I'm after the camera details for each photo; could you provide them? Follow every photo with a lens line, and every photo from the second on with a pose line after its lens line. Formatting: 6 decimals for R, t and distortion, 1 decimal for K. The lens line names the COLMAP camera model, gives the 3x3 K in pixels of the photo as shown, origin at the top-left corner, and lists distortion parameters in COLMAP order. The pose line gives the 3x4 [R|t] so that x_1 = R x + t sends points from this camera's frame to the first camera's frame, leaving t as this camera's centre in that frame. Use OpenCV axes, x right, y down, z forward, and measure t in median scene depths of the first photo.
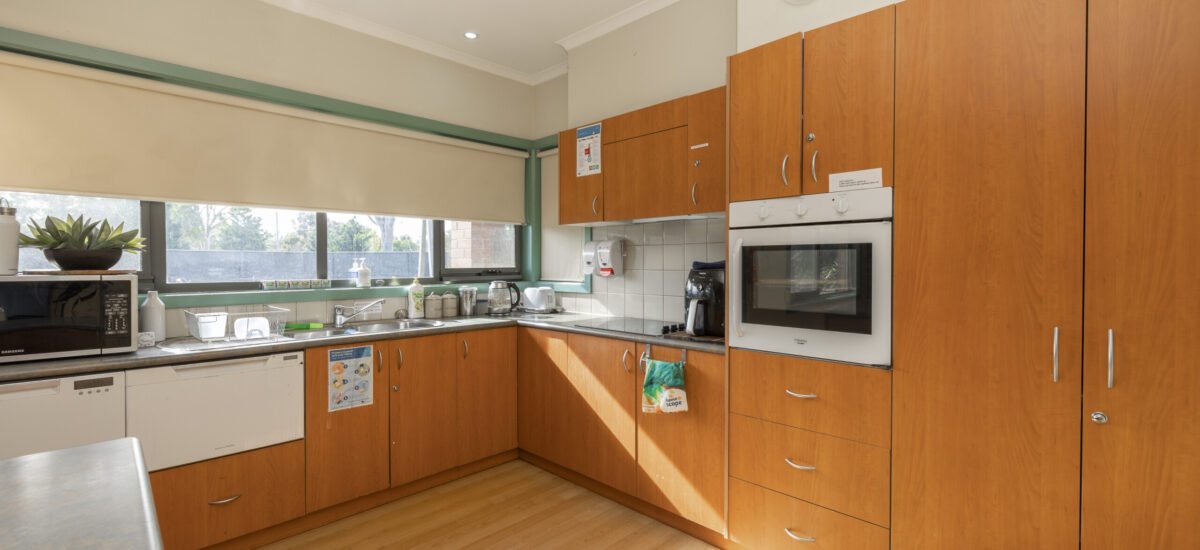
lens RADIAL K [[502.7, 0, 597.8], [0, 502.7, 270.4], [0, 0, 1]] dist [0.000338, -0.000989]
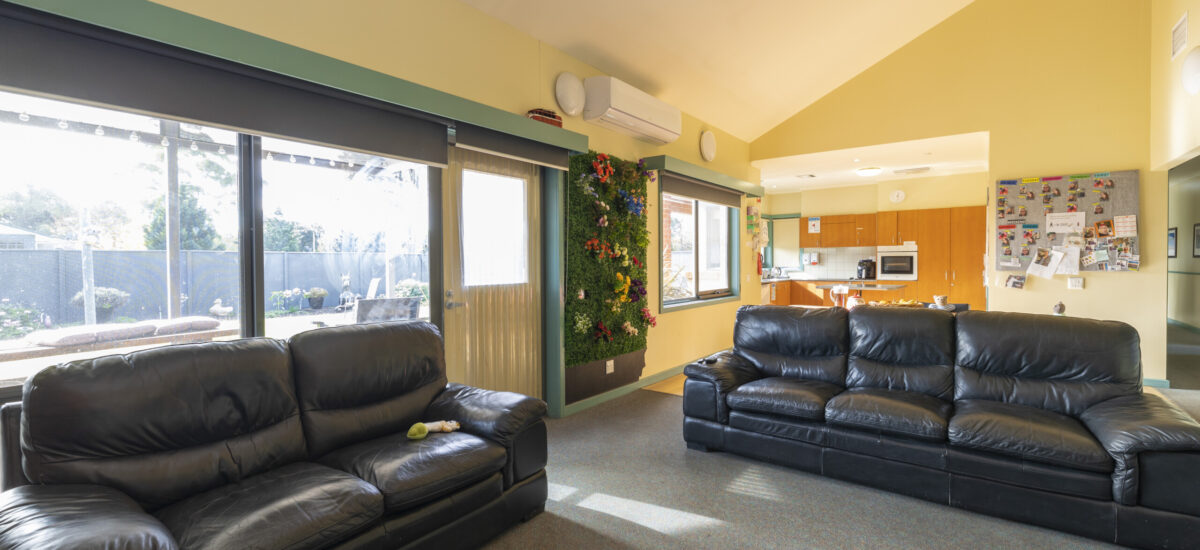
lens RADIAL K [[502.7, 0, 599.0], [0, 502.7, 270.7], [0, 0, 1]] dist [0.000338, -0.000989]
pose [[0.991721, -0.007172, 0.128208, -2.348291], [0.006803, 0.999971, 0.003320, 0.039631], [-0.128228, -0.002421, 0.991742, -2.615178]]
